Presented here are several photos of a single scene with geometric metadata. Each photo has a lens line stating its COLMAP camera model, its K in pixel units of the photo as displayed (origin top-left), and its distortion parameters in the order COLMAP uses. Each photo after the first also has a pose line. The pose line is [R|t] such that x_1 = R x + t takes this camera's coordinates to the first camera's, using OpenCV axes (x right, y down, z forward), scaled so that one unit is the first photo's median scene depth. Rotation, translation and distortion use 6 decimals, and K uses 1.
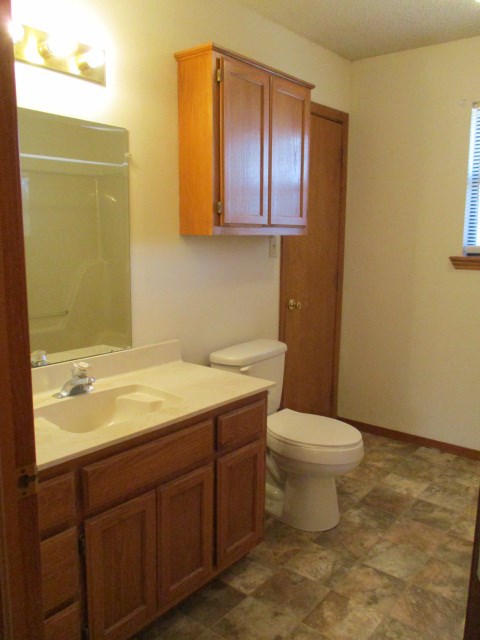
lens RADIAL K [[534.9, 0, 240.3], [0, 534.9, 321.5], [0, 0, 1]] dist [-0.041254, 0.038839]
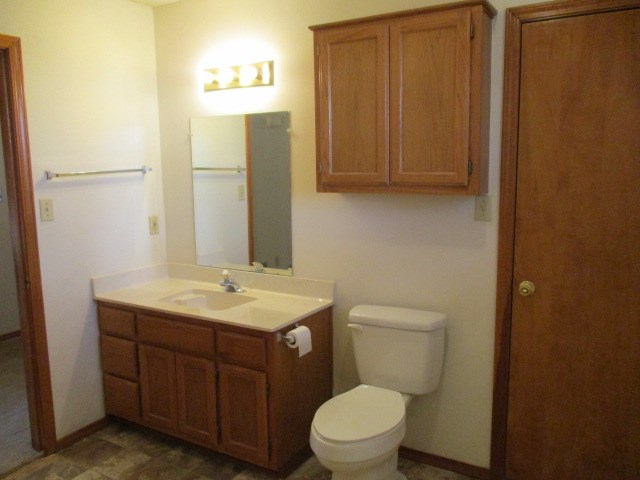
lens RADIAL K [[534.9, 0, 320.2], [0, 534.9, 238.5], [0, 0, 1]] dist [-0.041254, 0.038839]
pose [[0.152299, 0.125252, -0.980366, 1.244201], [-0.147023, 0.983772, 0.102847, -0.215511], [0.977338, 0.128472, 0.168242, 0.976561]]
